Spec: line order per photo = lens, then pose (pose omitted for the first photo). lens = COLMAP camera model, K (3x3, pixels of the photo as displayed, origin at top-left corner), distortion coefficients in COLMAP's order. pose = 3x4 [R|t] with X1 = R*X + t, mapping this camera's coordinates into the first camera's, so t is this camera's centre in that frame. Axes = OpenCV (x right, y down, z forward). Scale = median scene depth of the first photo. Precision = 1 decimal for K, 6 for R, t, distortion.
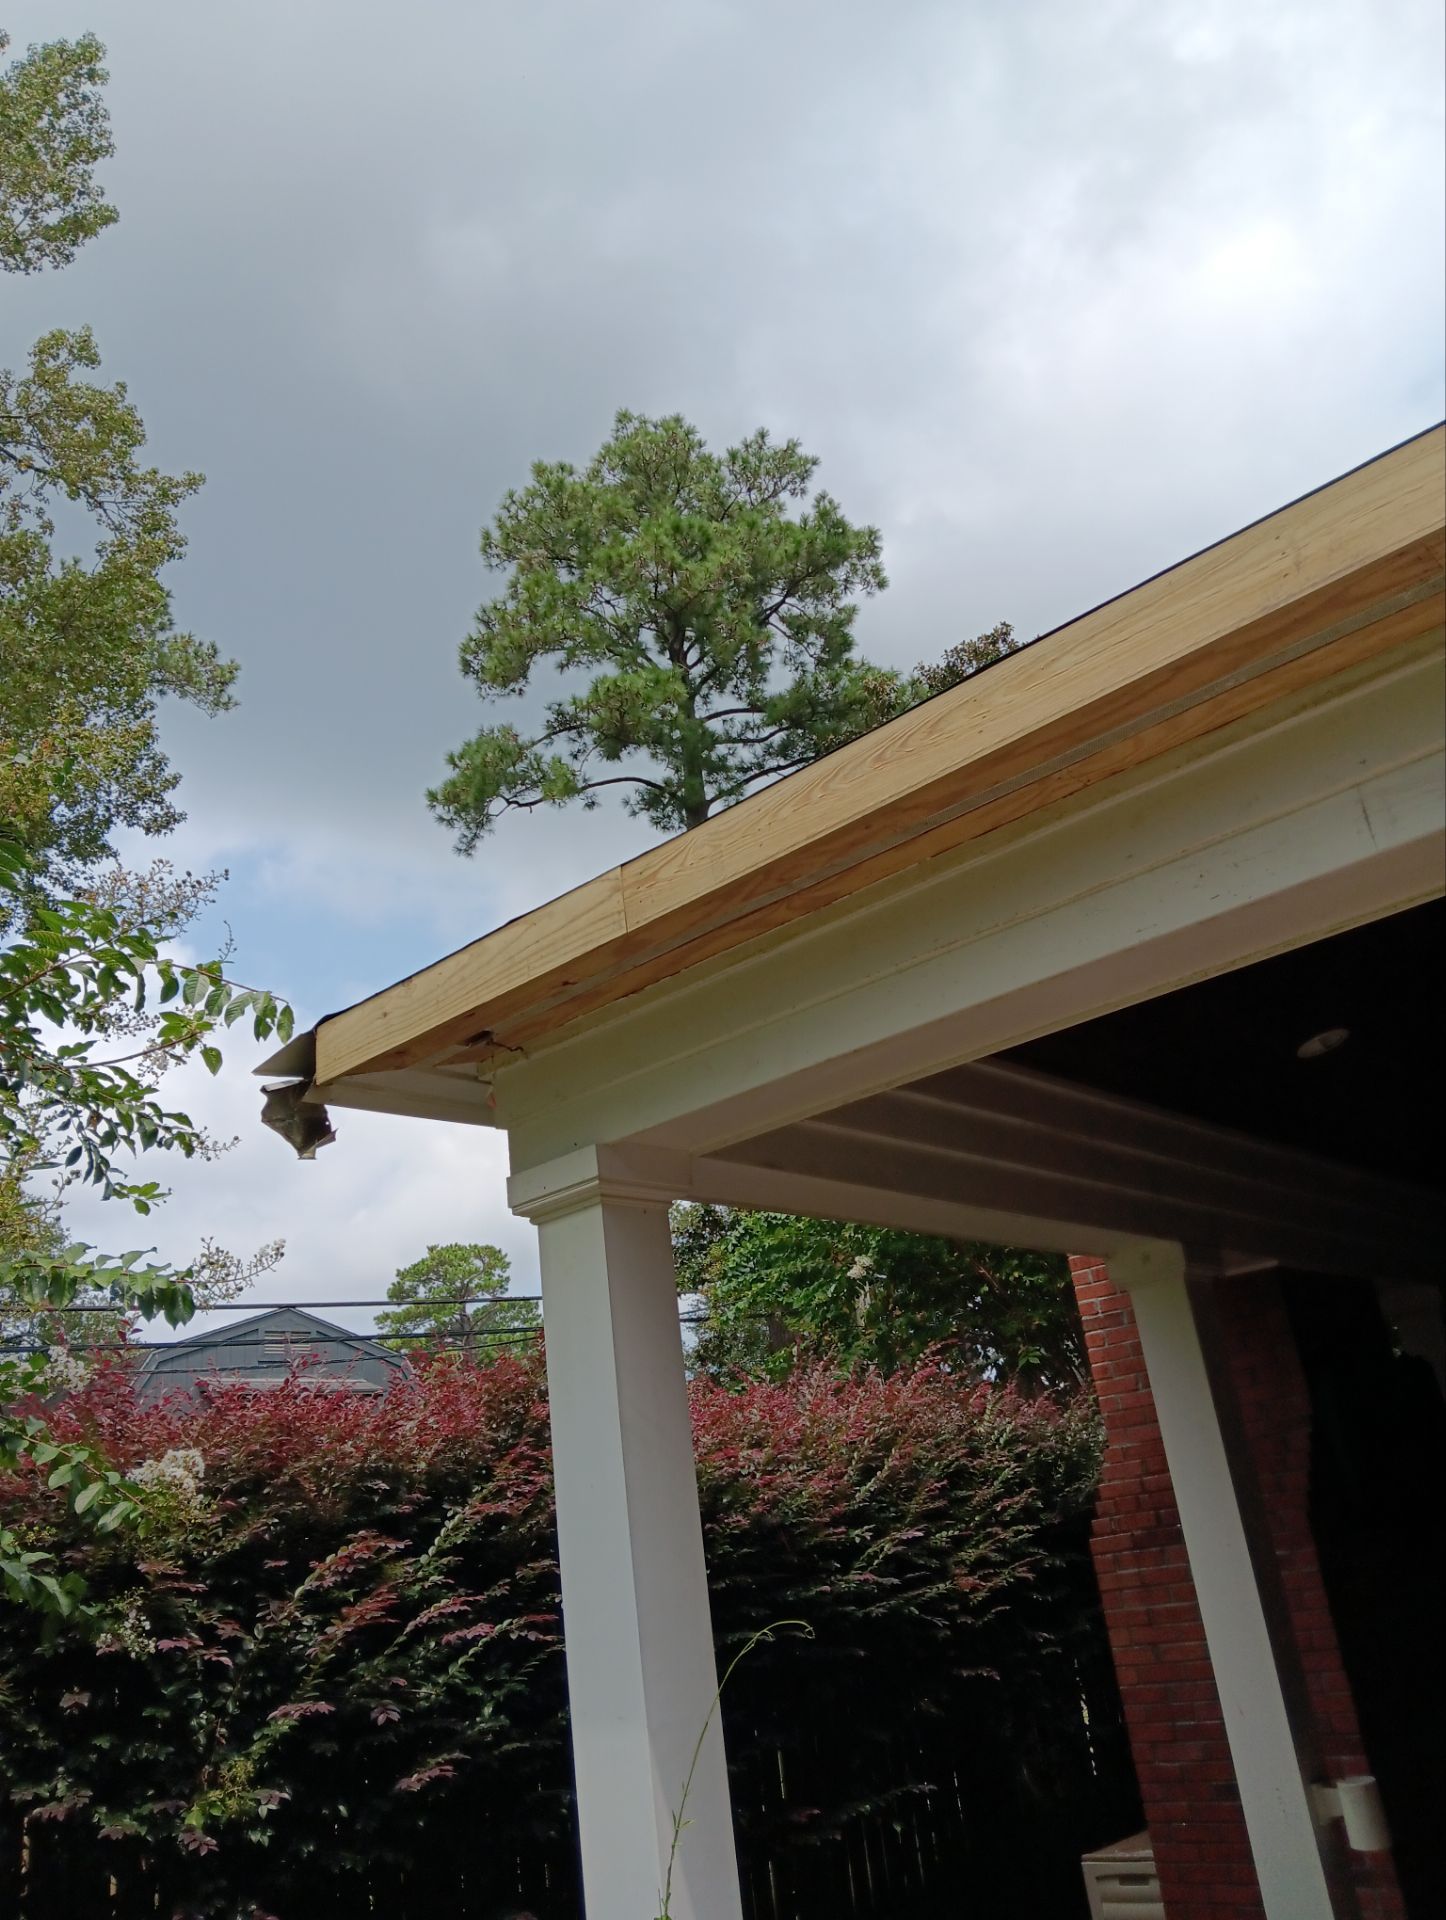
lens RADIAL K [[1582.3, 0, 723.0], [0, 1582.3, 960.0], [0, 0, 1]] dist [0.062350, -0.081828]
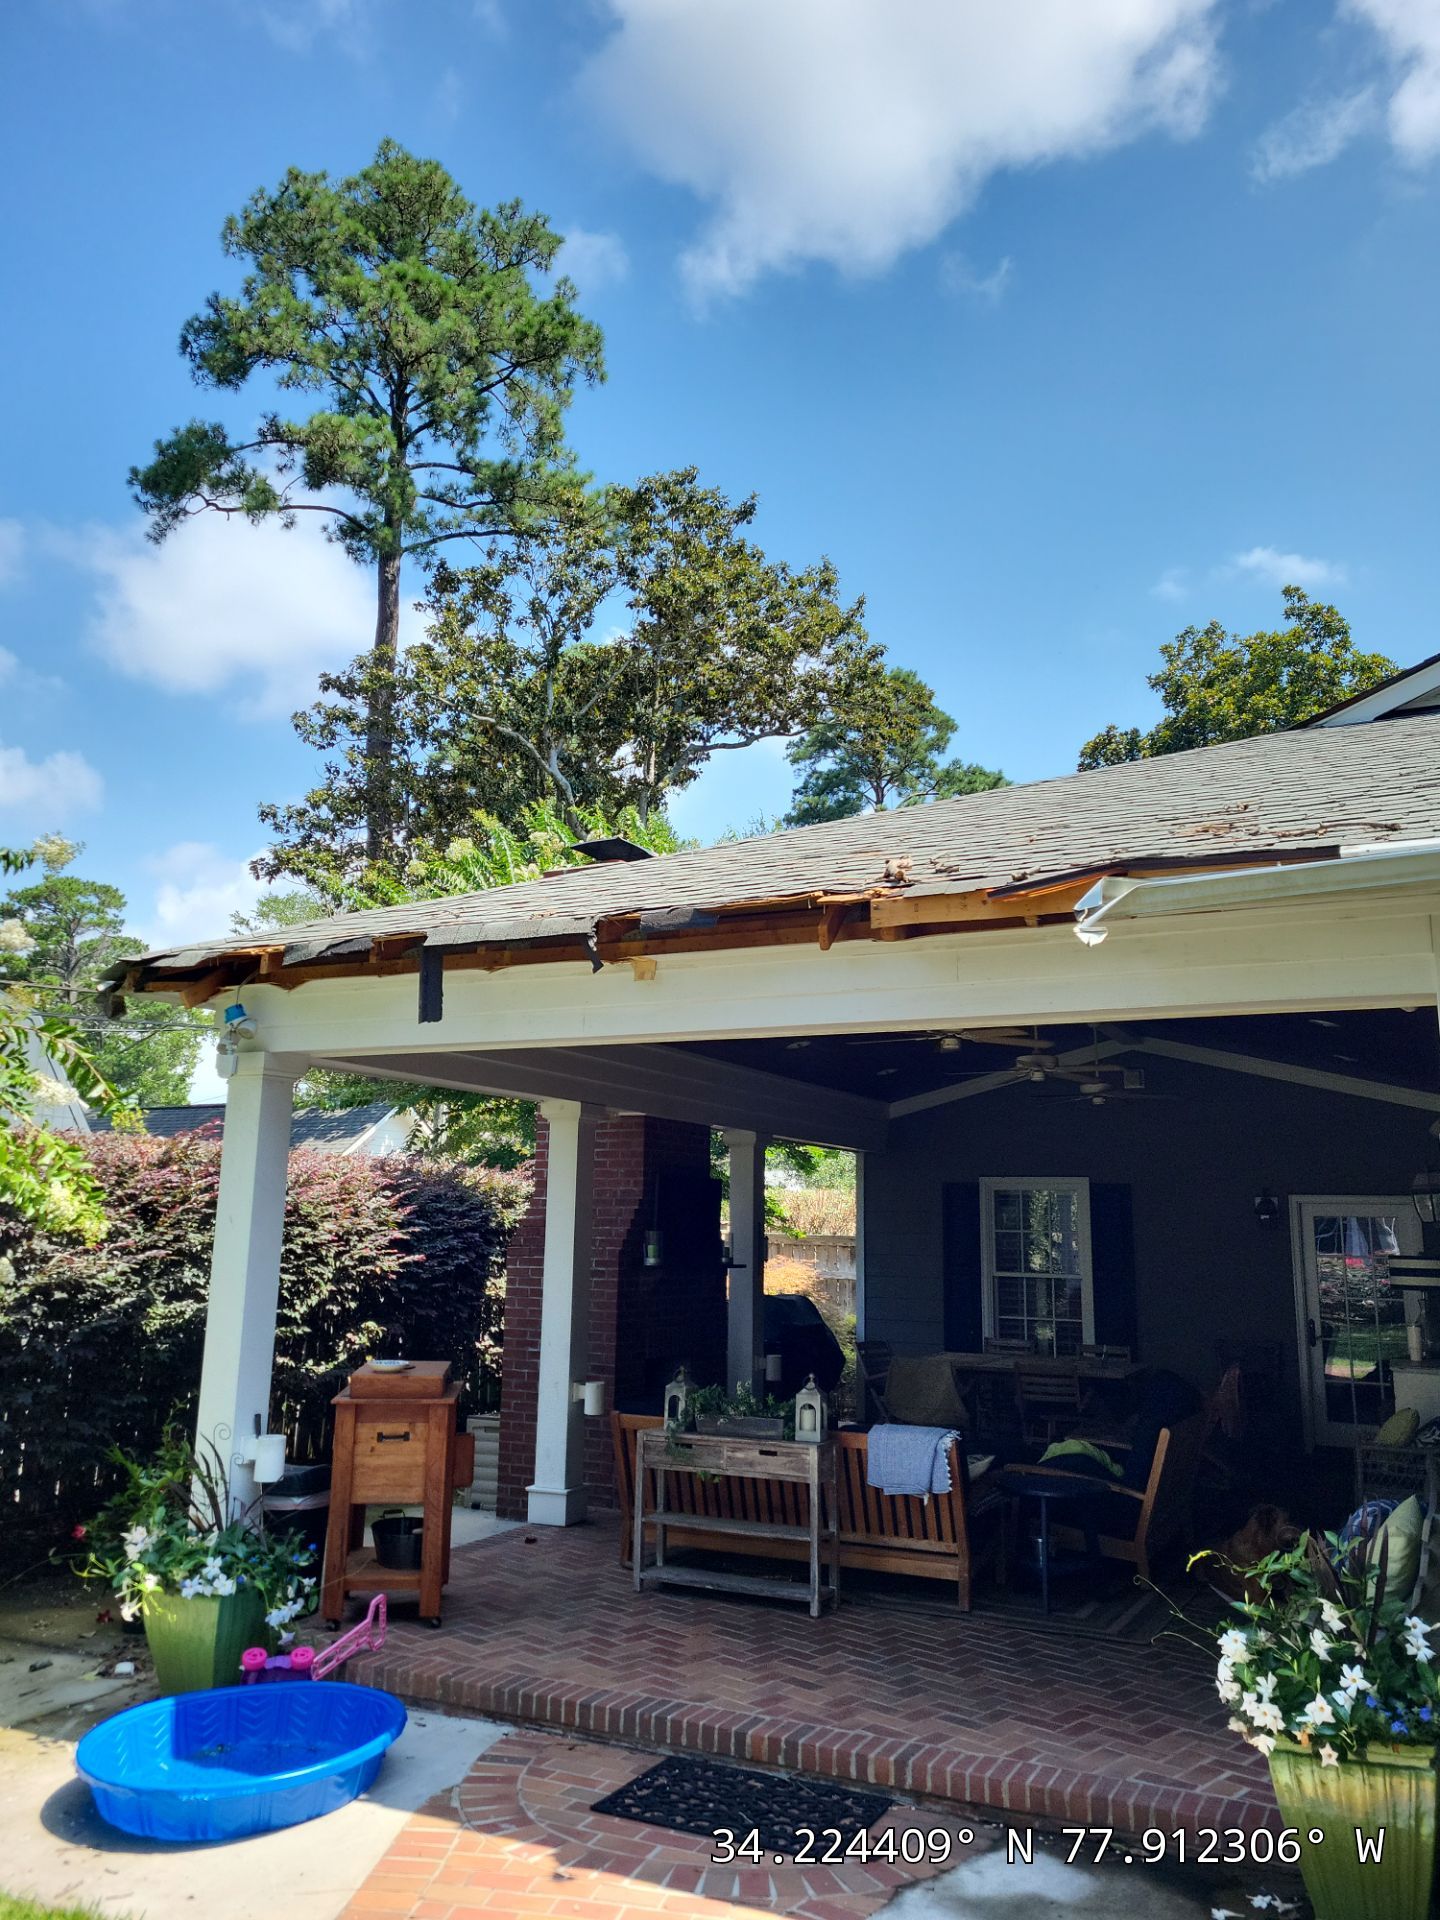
lens RADIAL K [[1582.3, 0, 720.0], [0, 1582.3, 960.0], [0, 0, 1]] dist [0.062350, -0.081828]
pose [[0.955857, 0.182125, 0.230583, -0.001341], [-0.222084, 0.961628, 0.161088, -0.053132], [-0.192397, -0.205186, 0.959626, -0.125453]]
